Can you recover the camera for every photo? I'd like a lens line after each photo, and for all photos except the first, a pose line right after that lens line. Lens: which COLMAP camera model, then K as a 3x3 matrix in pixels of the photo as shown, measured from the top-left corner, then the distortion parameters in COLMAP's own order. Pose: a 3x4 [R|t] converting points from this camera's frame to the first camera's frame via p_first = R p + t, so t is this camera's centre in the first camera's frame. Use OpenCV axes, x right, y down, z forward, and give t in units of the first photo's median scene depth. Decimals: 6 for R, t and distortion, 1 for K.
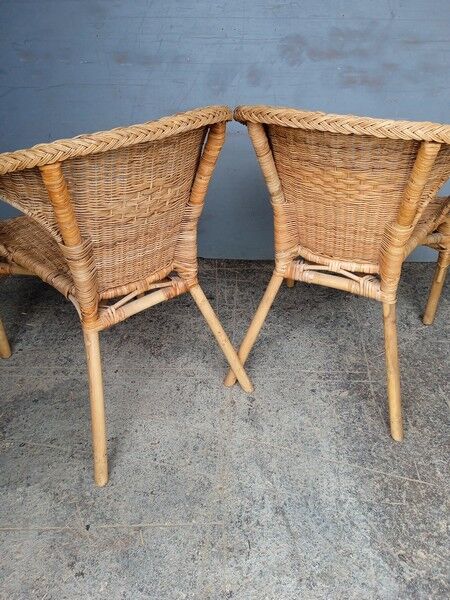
lens RADIAL K [[504.7, 0, 226.5], [0, 504.7, 291.9], [0, 0, 1]] dist [0.111657, -0.190465]
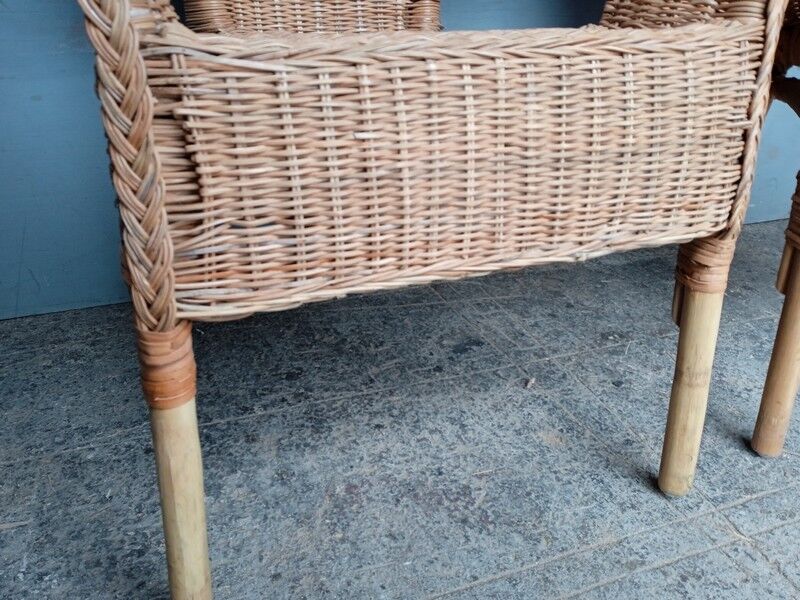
lens RADIAL K [[673.0, 0, 399.3], [0, 673.0, 295.3], [0, 0, 1]] dist [0.111657, -0.190465]
pose [[0.930110, -0.147428, 0.336393, -0.331731], [0.189510, 0.977202, -0.095715, 0.019898], [-0.314613, 0.152775, 0.936845, 0.654807]]
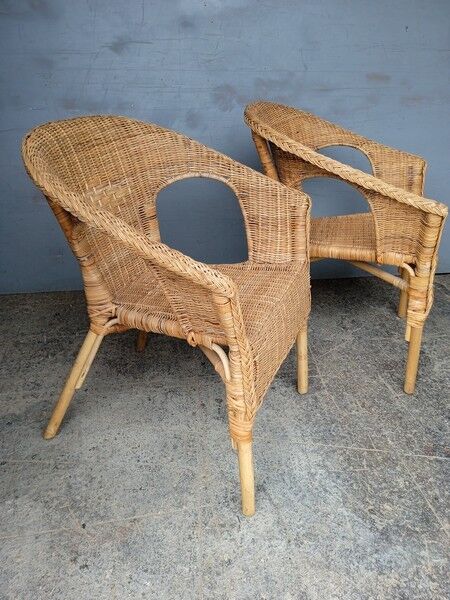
lens RADIAL K [[504.7, 0, 226.2], [0, 504.7, 291.2], [0, 0, 1]] dist [0.111657, -0.190465]
pose [[0.984797, -0.064907, 0.161126, -0.094443], [0.081628, 0.991691, -0.099424, 0.087318], [-0.153334, 0.111065, 0.981913, -0.092432]]
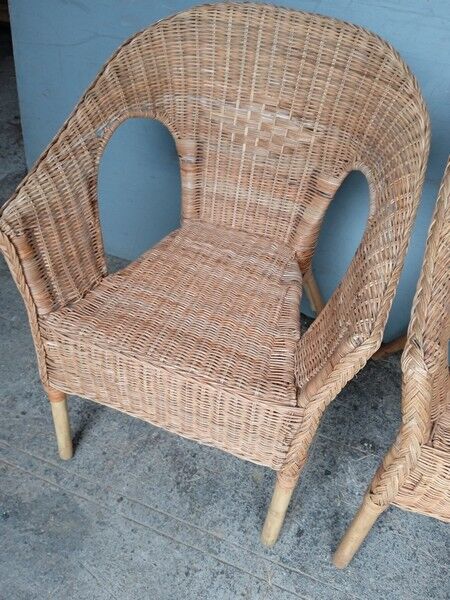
lens RADIAL K [[504.7, 0, 225.1], [0, 504.7, 295.0], [0, 0, 1]] dist [0.111657, -0.190465]
pose [[0.932373, 0.283414, -0.224404, 0.000624], [-0.234712, 0.946730, 0.220484, -0.324834], [0.274938, -0.152903, 0.949226, 0.422011]]
